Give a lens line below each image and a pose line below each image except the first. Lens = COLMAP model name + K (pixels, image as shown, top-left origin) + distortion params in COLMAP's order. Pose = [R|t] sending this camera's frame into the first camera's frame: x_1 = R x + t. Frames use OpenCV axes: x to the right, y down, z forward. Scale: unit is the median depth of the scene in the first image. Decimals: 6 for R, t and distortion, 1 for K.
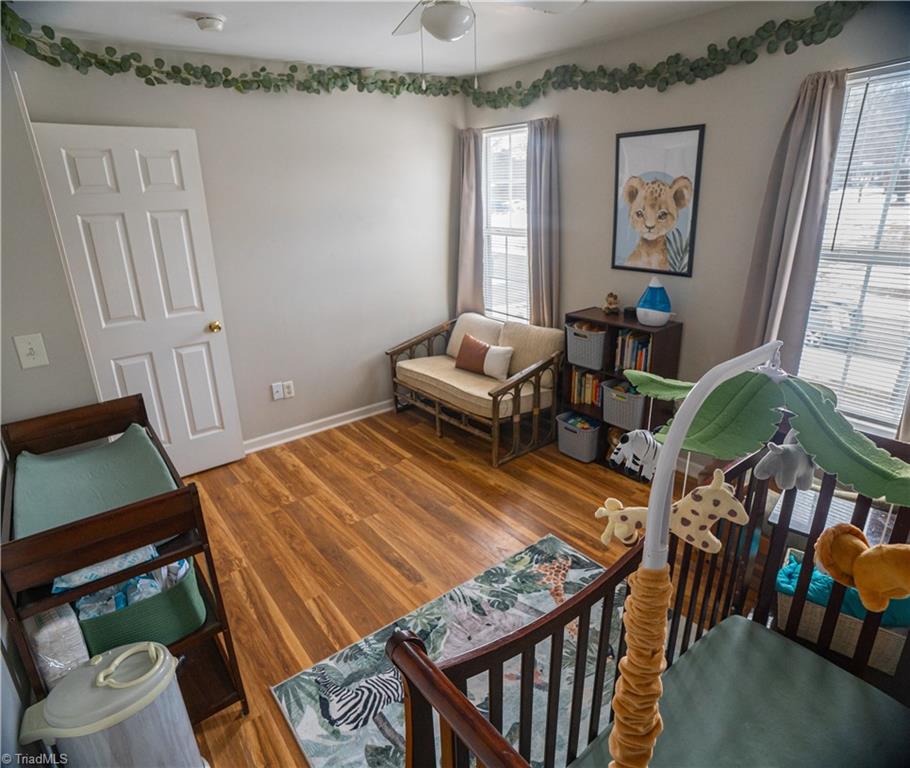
lens RADIAL K [[523.3, 0, 455.0], [0, 523.3, 384.0], [0, 0, 1]] dist [-0.119203, 0.064737]
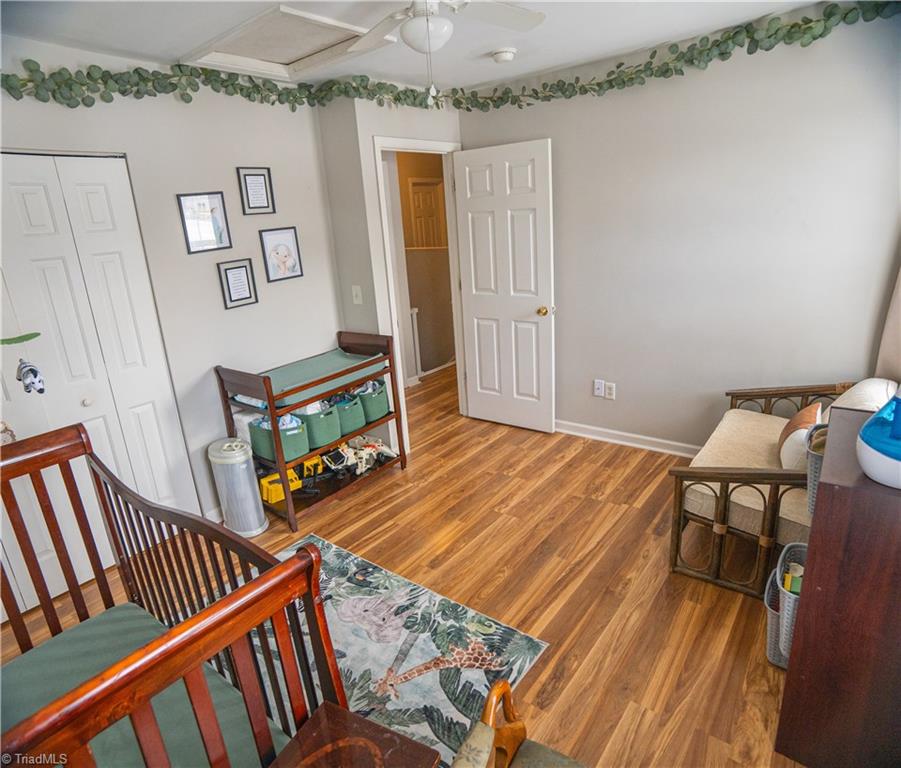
lens RADIAL K [[547.6, 0, 450.5], [0, 547.6, 384.0], [0, 0, 1]] dist [-0.076136, 0.041888]
pose [[0.247214, 0.298533, -0.921826, 0.683147], [-0.274770, 0.933901, 0.228757, -0.190427], [0.929186, 0.196738, 0.312901, 0.477875]]
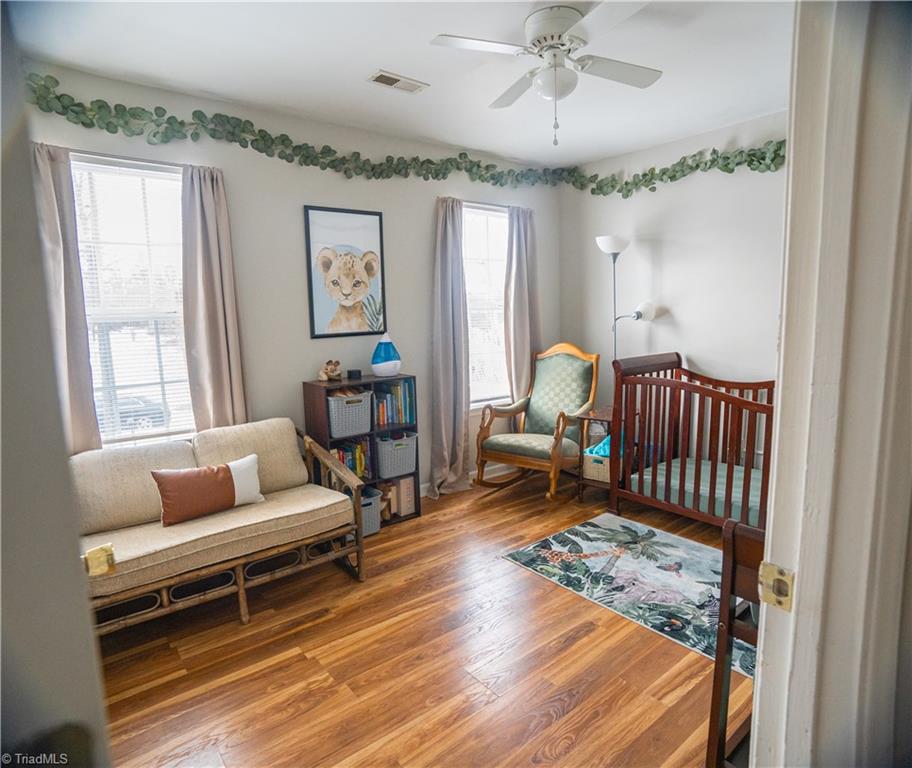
lens RADIAL K [[524.4, 0, 456.0], [0, 524.4, 384.0], [0, 0, 1]] dist [-0.119203, 0.064737]
pose [[-0.002183, -0.106452, 0.994315, -0.738157], [0.367412, 0.924688, 0.099804, -0.157171], [-0.930056, 0.365542, 0.037093, 0.816091]]
